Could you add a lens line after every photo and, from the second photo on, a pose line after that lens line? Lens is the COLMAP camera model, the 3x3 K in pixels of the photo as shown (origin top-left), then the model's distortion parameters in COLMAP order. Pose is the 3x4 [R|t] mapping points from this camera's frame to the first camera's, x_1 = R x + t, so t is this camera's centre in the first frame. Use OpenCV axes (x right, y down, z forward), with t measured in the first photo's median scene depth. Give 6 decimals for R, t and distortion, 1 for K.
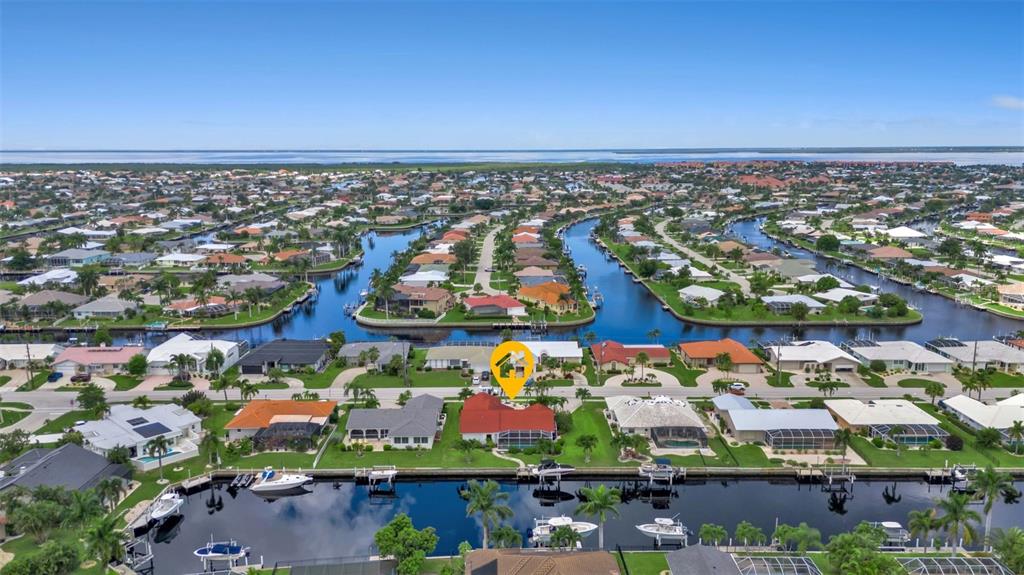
lens RADIAL K [[748.6, 0, 512.0], [0, 748.6, 287.5], [0, 0, 1]] dist [0.083149, -0.090733]
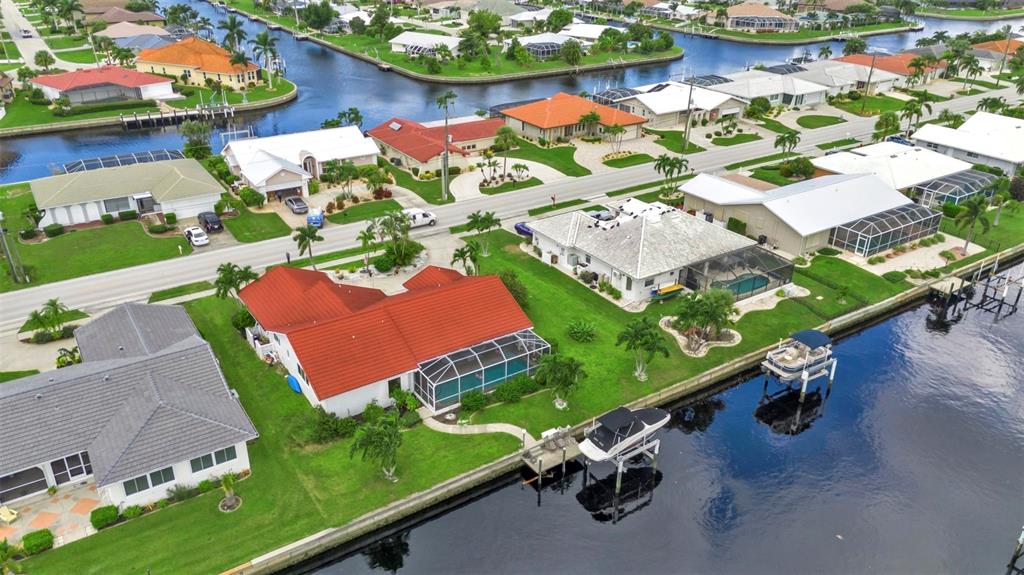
lens RADIAL K [[748.6, 0, 512.0], [0, 748.6, 287.5], [0, 0, 1]] dist [0.083149, -0.090733]
pose [[0.833605, -0.231959, 0.501296, -0.124084], [0.085662, 0.950860, 0.297534, 0.033916], [-0.545678, -0.205084, 0.812512, 0.517696]]
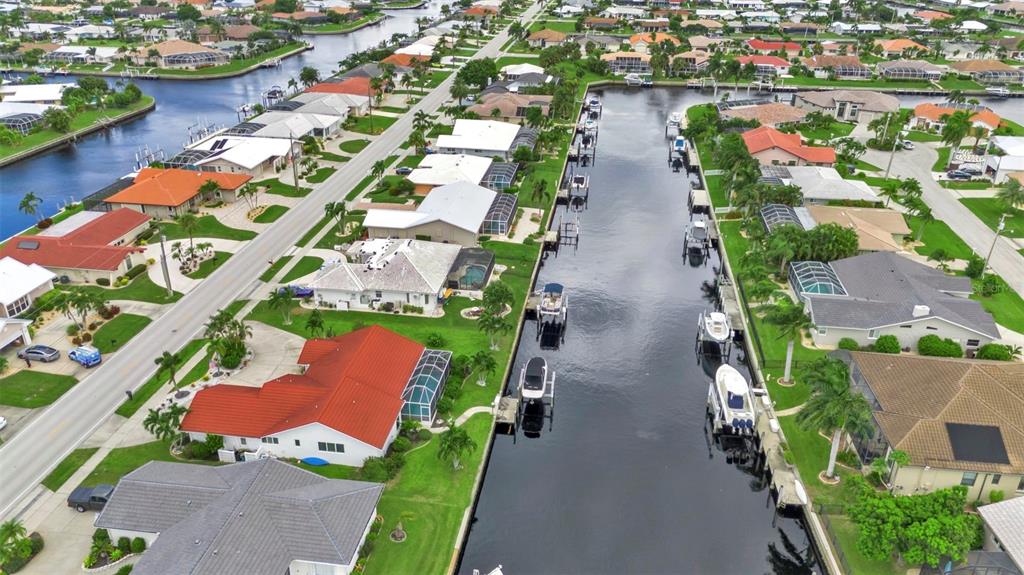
lens RADIAL K [[748.6, 0, 512.0], [0, 748.6, 287.5], [0, 0, 1]] dist [0.083149, -0.090733]
pose [[0.140072, -0.426618, 0.893520, -0.339229], [0.167330, 0.899636, 0.403306, -0.058210], [-0.975900, 0.093021, 0.197400, 0.631376]]
